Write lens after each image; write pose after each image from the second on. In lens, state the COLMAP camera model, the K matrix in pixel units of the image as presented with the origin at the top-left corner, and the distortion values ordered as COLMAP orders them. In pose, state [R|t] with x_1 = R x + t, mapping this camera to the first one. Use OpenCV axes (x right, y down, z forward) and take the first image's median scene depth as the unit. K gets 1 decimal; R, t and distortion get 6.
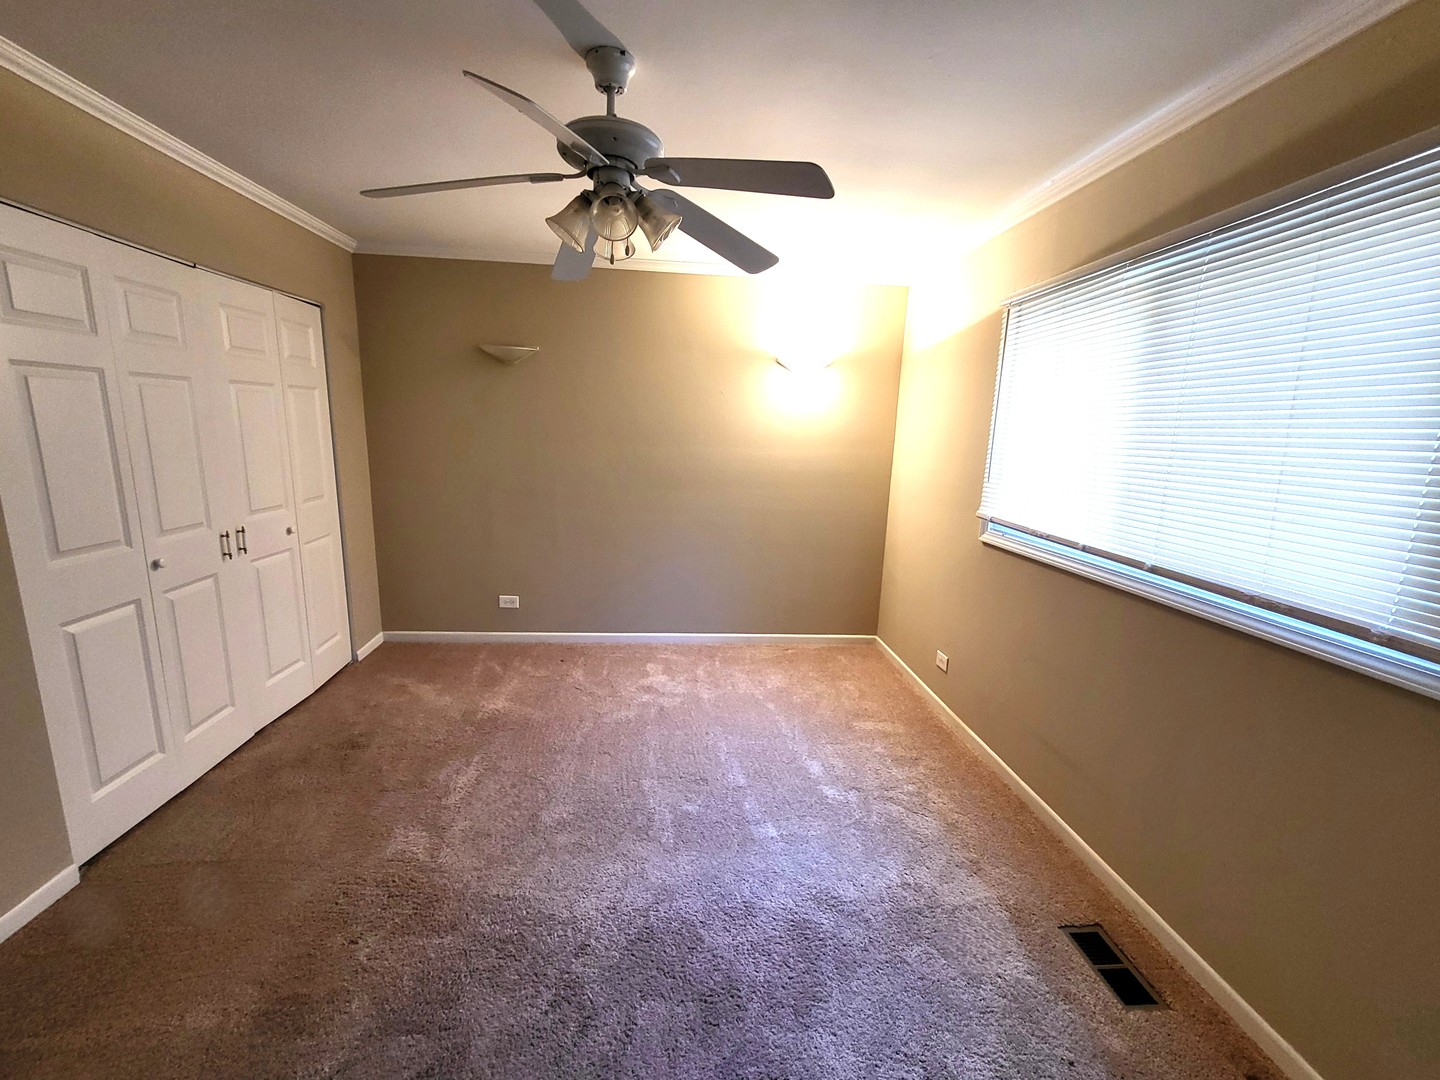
lens RADIAL K [[599.5, 0, 720.0], [0, 599.5, 540.0], [0, 0, 1]] dist [-0.001876, -0.000186]
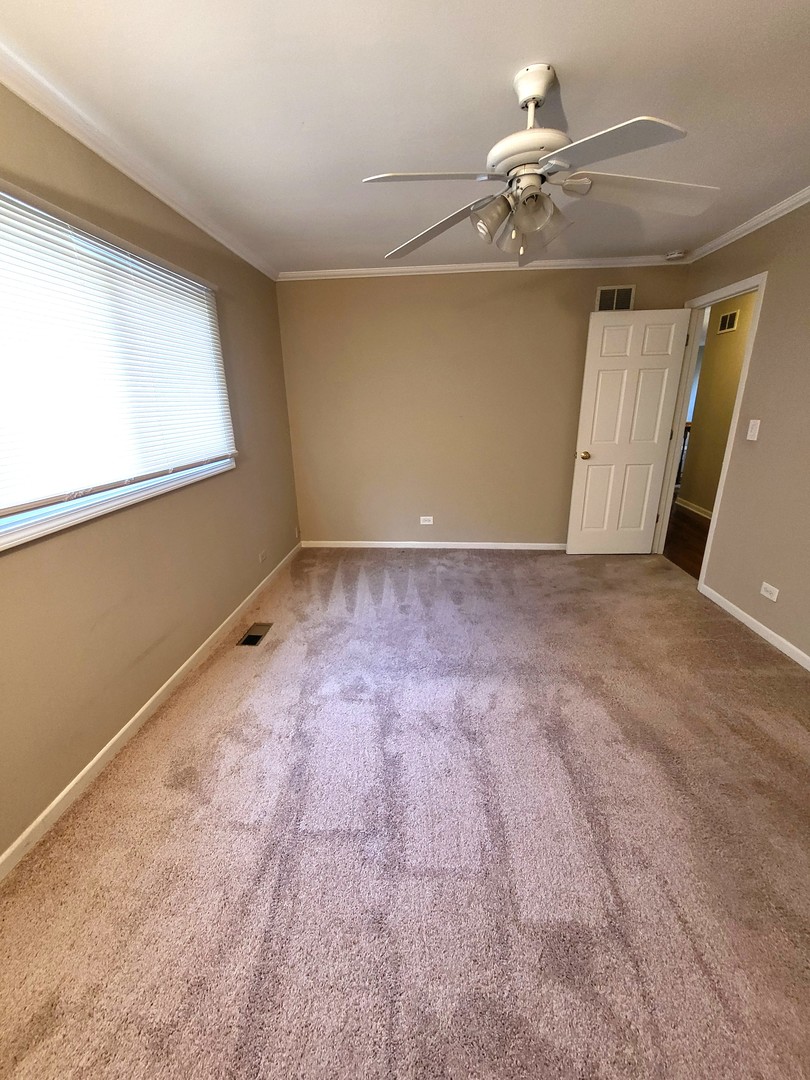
lens RADIAL K [[435.2, 0, 405.0], [0, 435.2, 540.0], [0, 0, 1]] dist [-0.000187, -0.000221]
pose [[-0.992346, -0.048667, 0.113498, -0.037512], [0.010592, 0.882141, 0.470867, -0.187269], [-0.123037, 0.468465, -0.874873, 1.123743]]
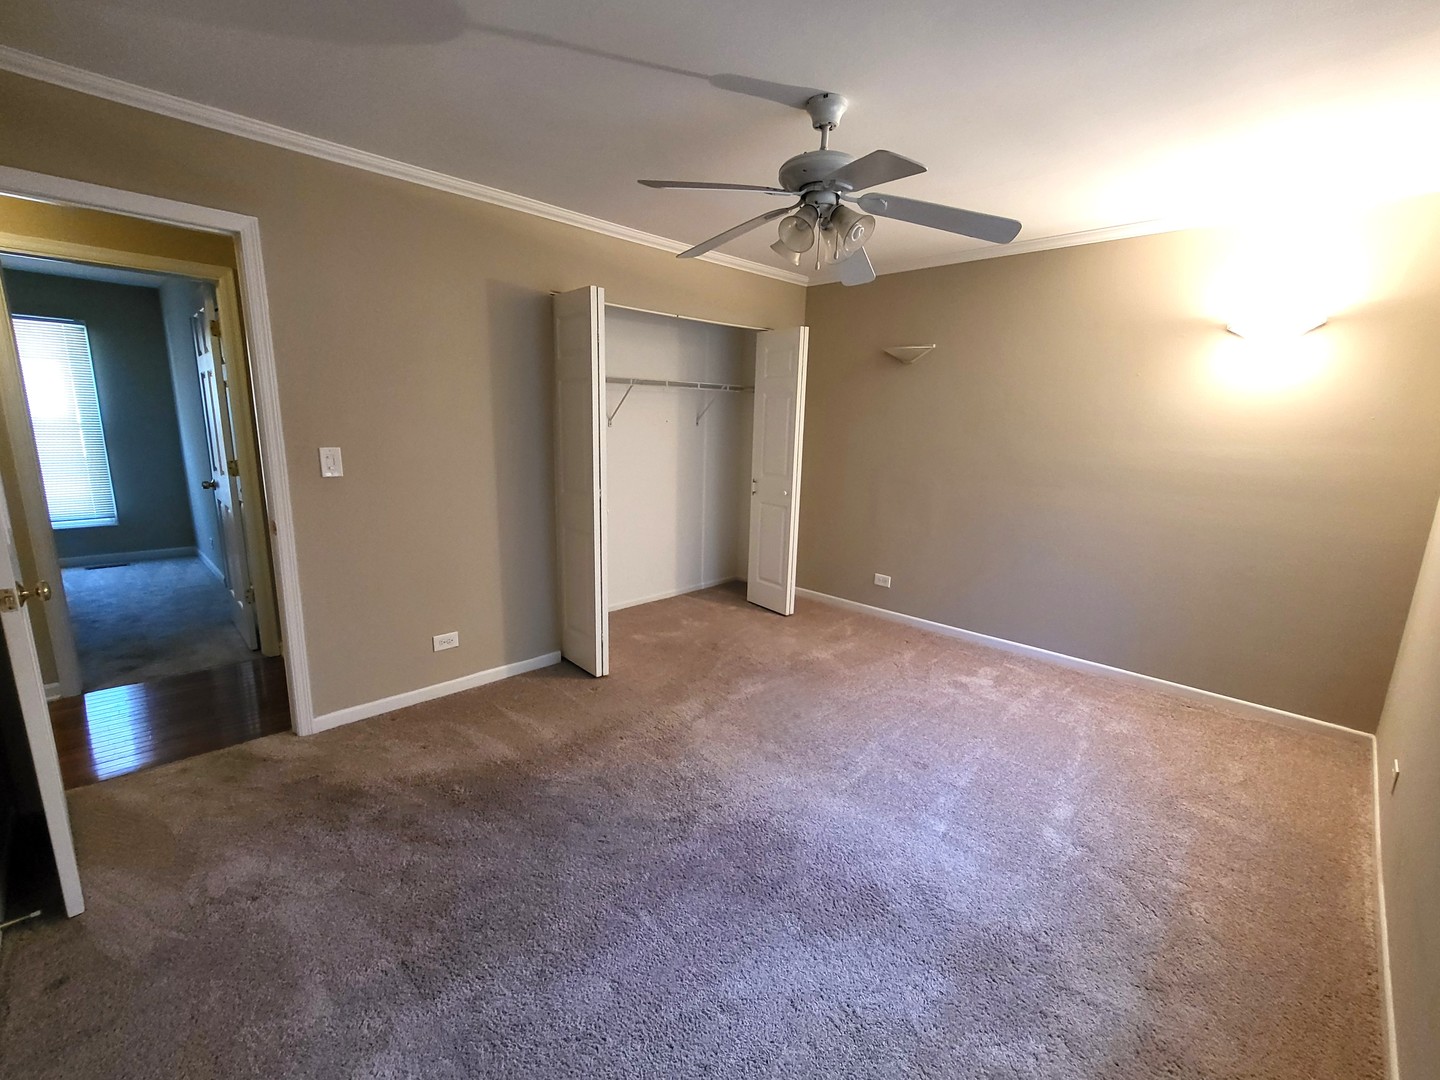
lens RADIAL K [[599.5, 0, 720.0], [0, 599.5, 540.0], [0, 0, 1]] dist [-0.001876, -0.000186]
pose [[0.673426, 0.128788, -0.727950, 0.330780], [-0.136442, 0.989444, 0.048830, 0.022990], [0.726554, 0.066440, 0.683889, 0.039196]]
